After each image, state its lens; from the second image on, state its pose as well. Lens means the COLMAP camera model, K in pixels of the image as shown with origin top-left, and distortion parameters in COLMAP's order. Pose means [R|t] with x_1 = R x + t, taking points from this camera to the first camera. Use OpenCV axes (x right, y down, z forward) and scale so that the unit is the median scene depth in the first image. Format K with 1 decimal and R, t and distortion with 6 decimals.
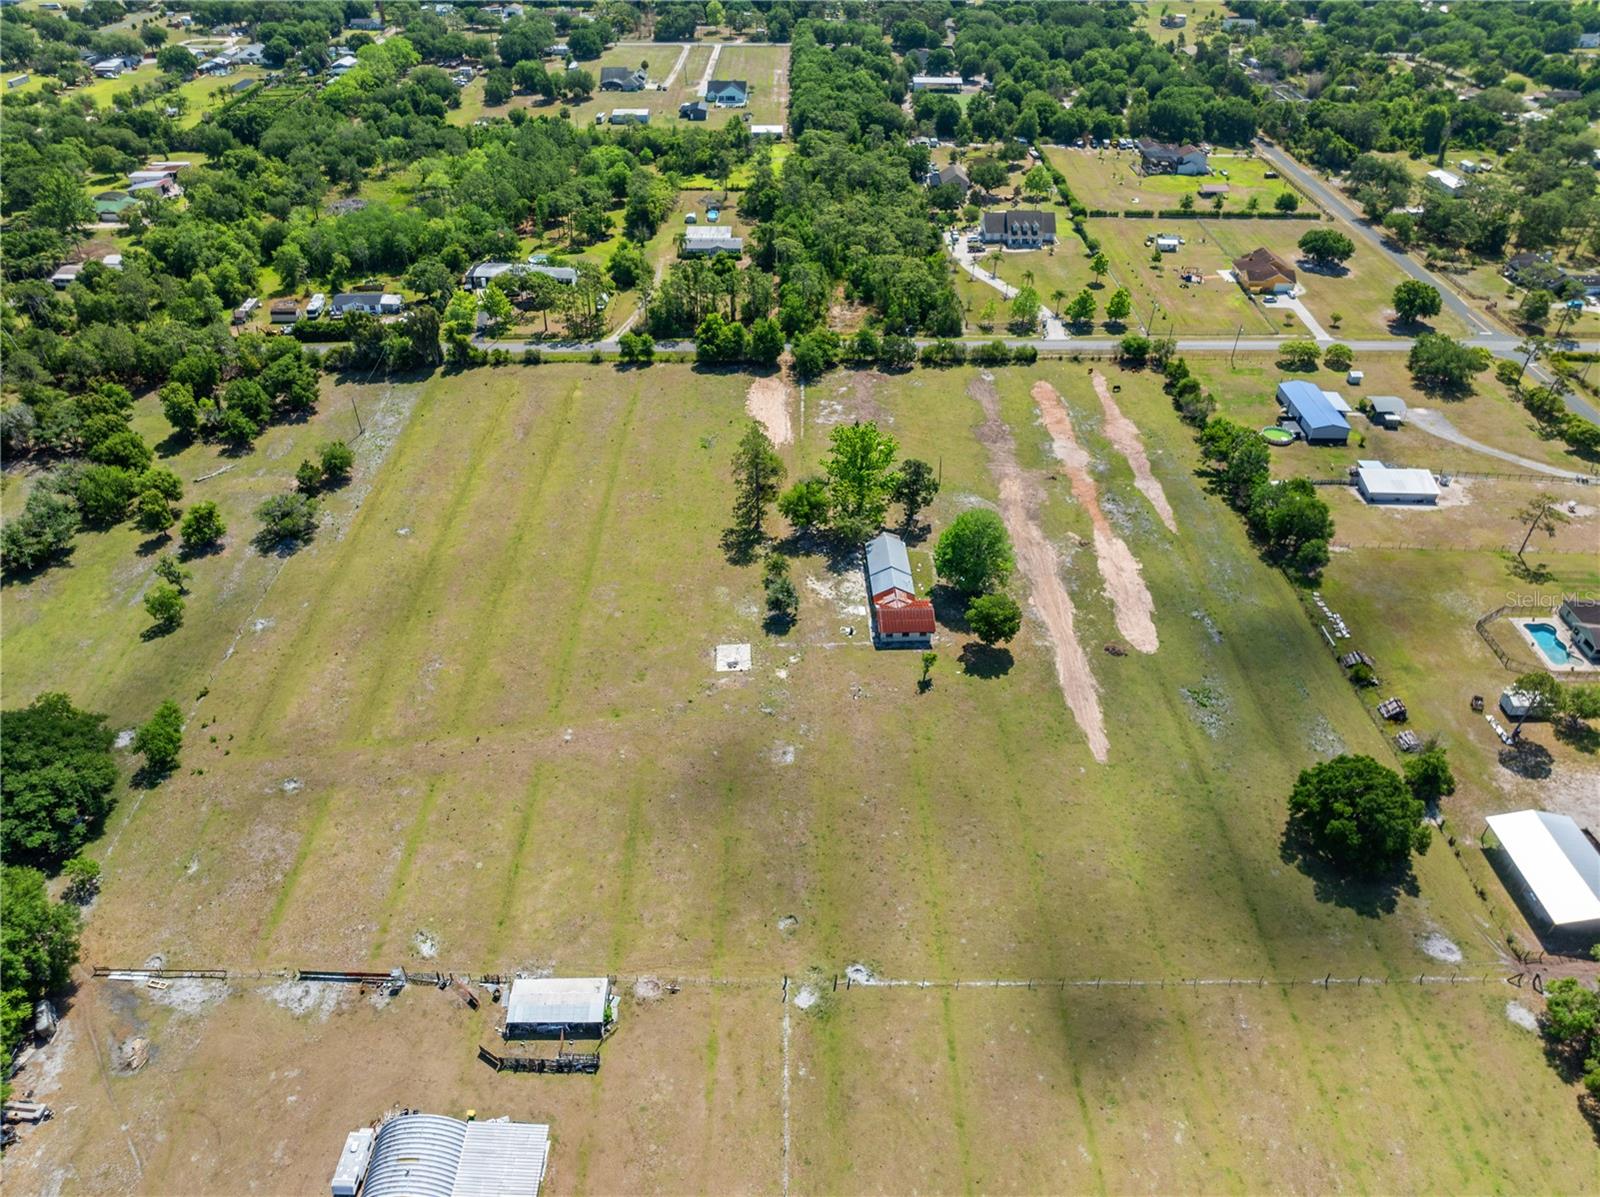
lens RADIAL K [[1124.6, 0, 809.4], [0, 1124.6, 595.9], [0, 0, 1]] dist [-0.031403, -0.005158]
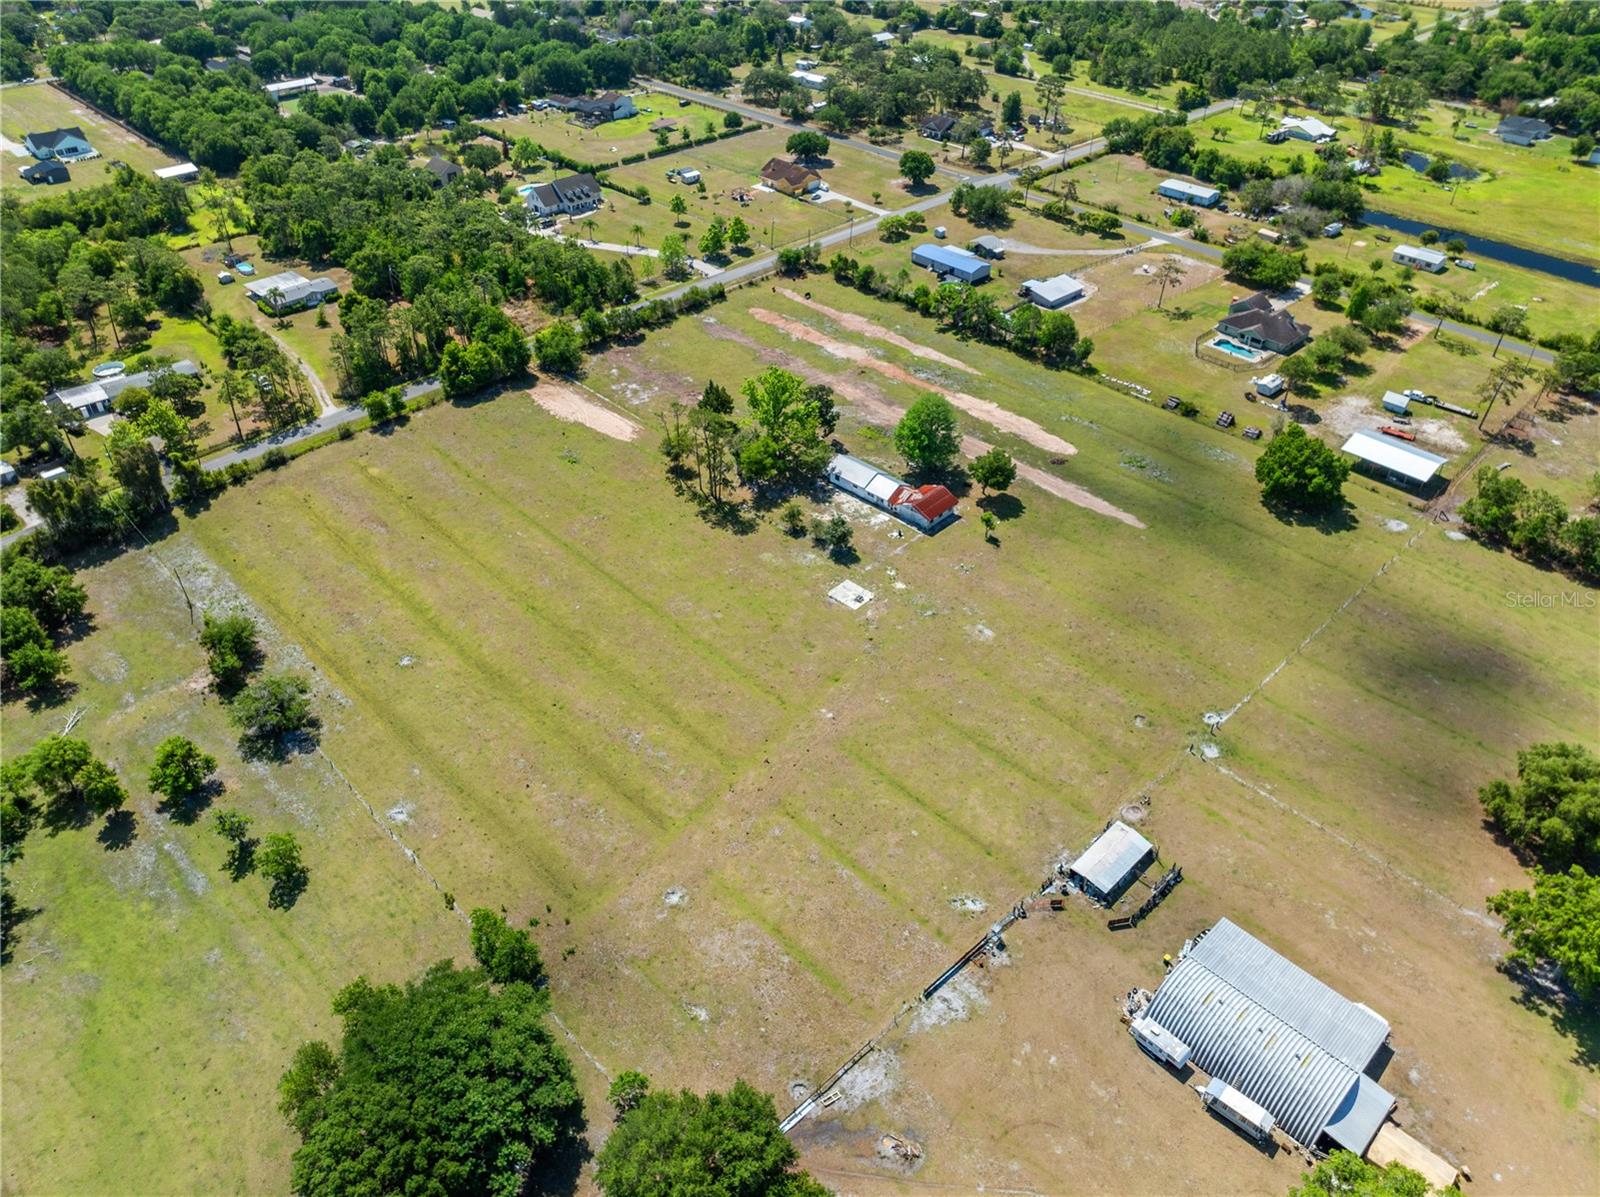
lens RADIAL K [[1124.6, 0, 809.4], [0, 1124.6, 595.9], [0, 0, 1]] dist [-0.031403, -0.005158]
pose [[0.722703, -0.425180, 0.544906, -0.515382], [0.412387, 0.897948, 0.153708, -0.094234], [-0.554651, 0.113627, 0.824288, 0.113062]]
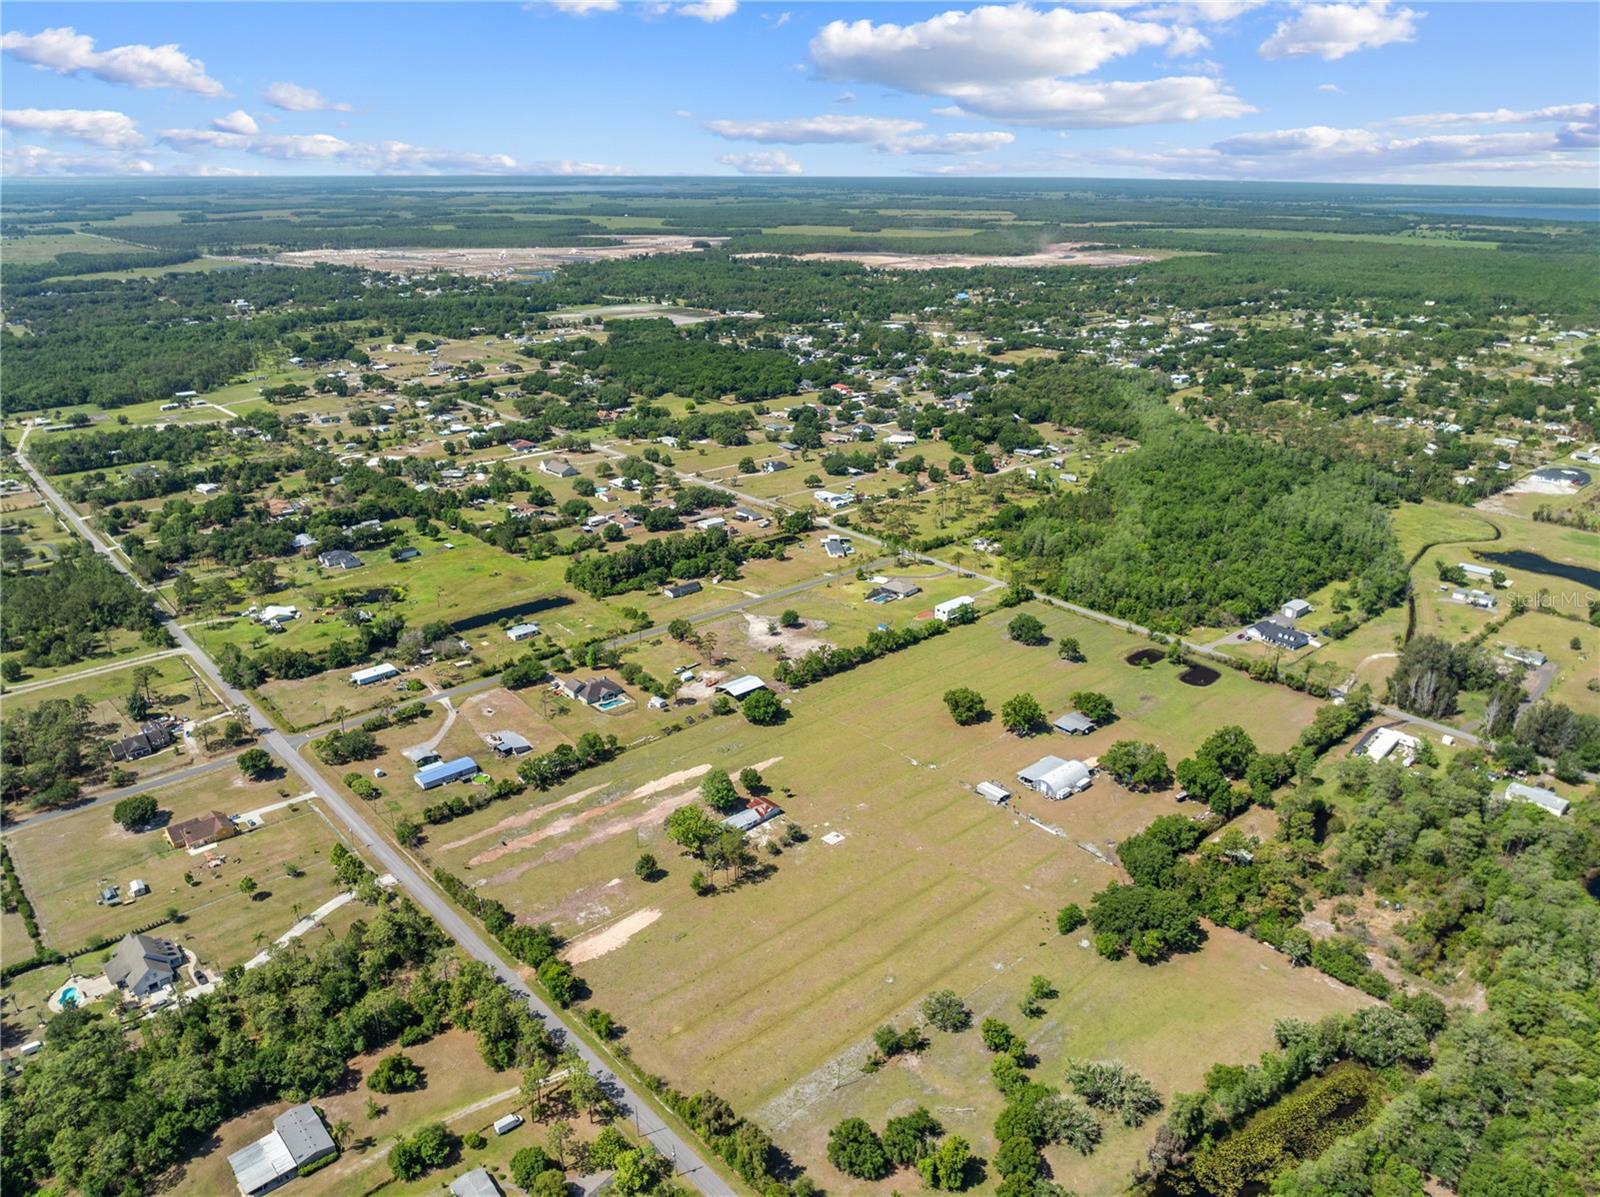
lens RADIAL K [[1122.7, 0, 808.7], [0, 1122.7, 597.5], [0, 0, 1]] dist [-0.000690, -0.089195]
pose [[-0.655220, -0.285503, 0.699410, -1.065563], [0.442297, 0.605577, 0.661551, -1.259692], [-0.612422, 0.742808, -0.270509, 0.966882]]
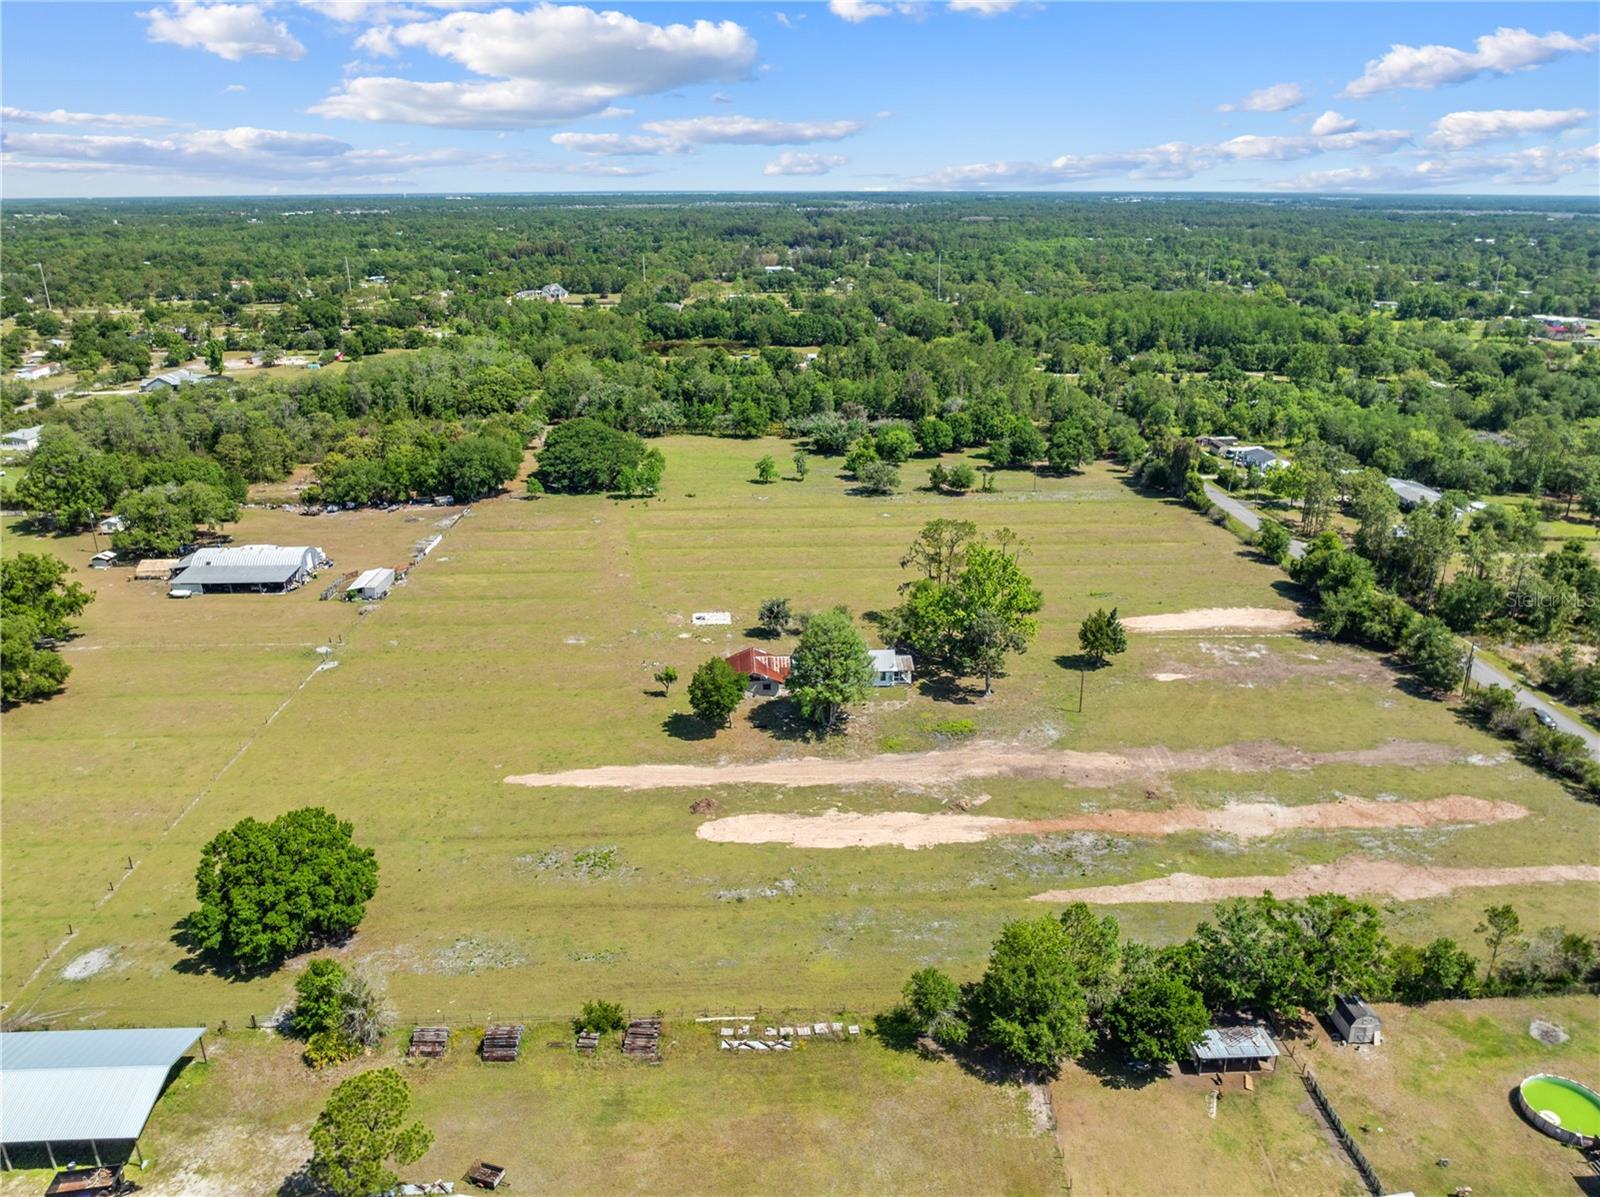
lens RADIAL K [[1124.6, 0, 809.4], [0, 1124.6, 595.9], [0, 0, 1]] dist [-0.031403, -0.005158]
pose [[0.026669, 0.334609, -0.941980, 0.713559], [-0.597873, 0.760541, 0.253232, -0.219913], [0.801147, 0.556430, 0.220336, 0.632252]]
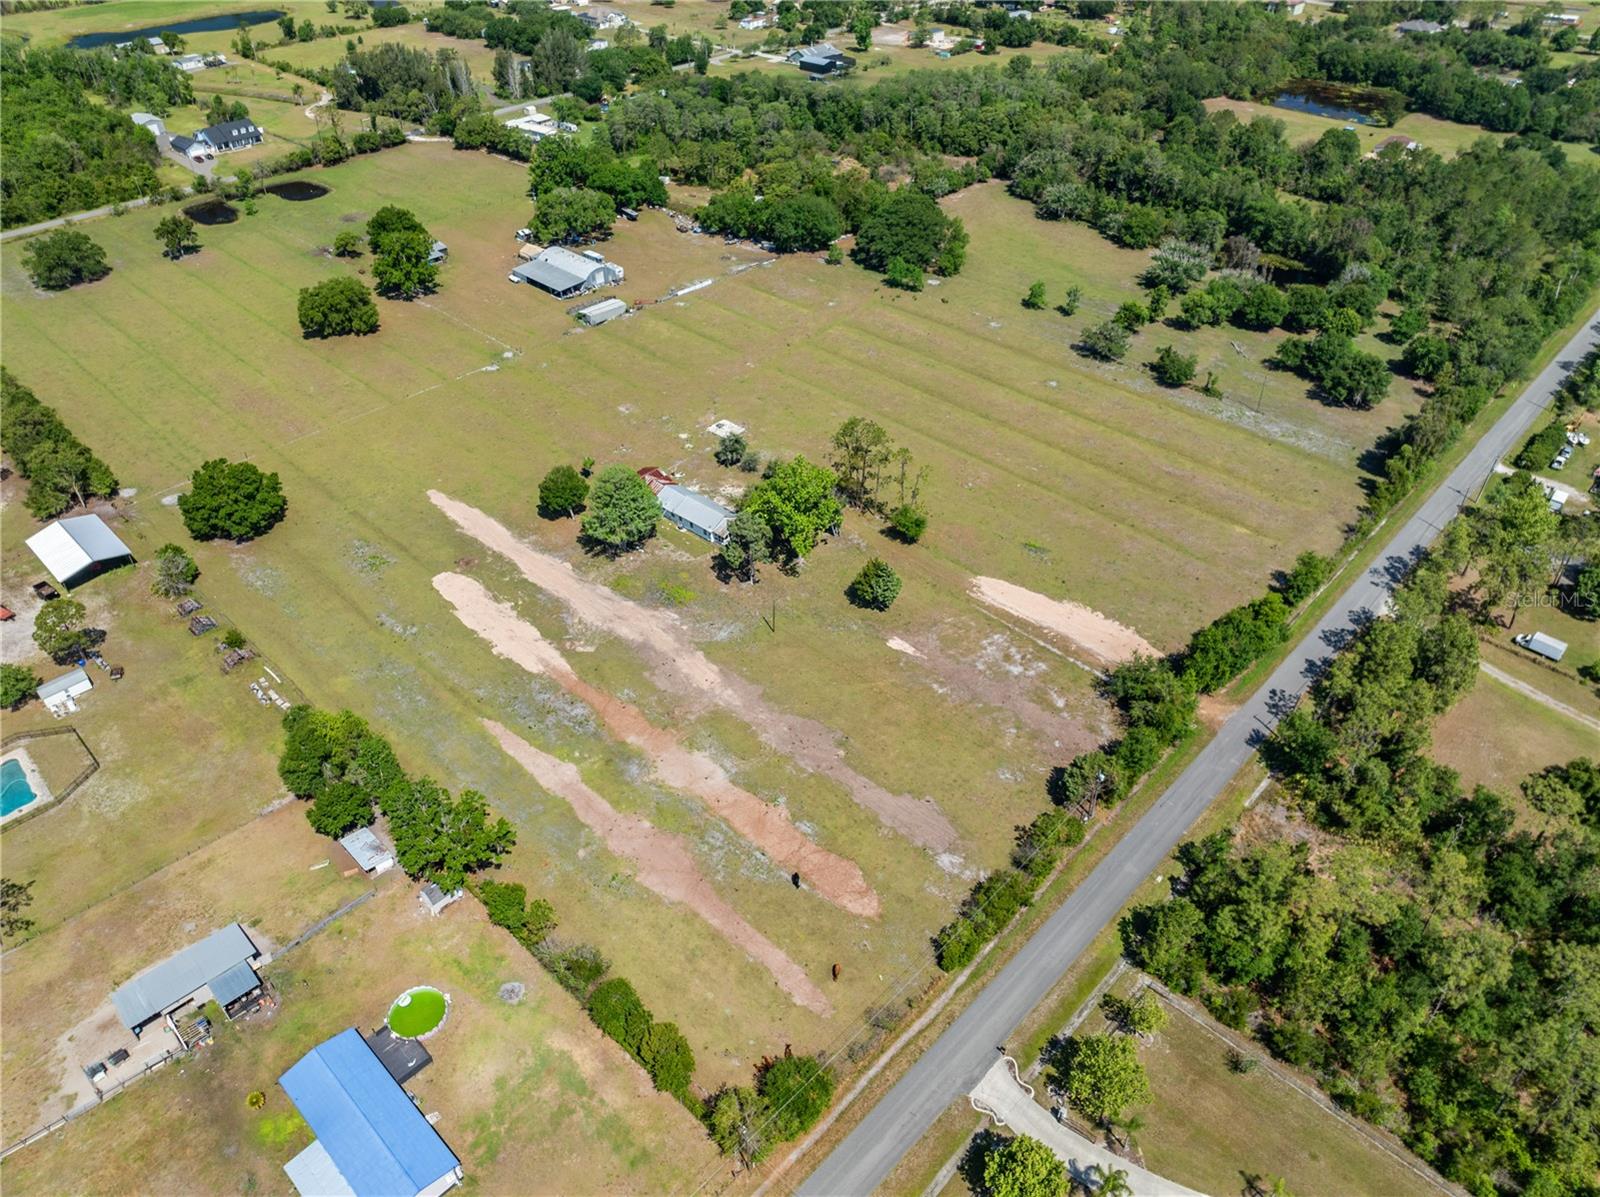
lens RADIAL K [[1124.6, 0, 809.4], [0, 1124.6, 595.9], [0, 0, 1]] dist [-0.031403, -0.005158]
pose [[-0.704319, 0.429076, -0.565534, 0.508632], [-0.427582, 0.379513, 0.820453, -0.731274], [0.566664, 0.819673, -0.083833, 1.004734]]
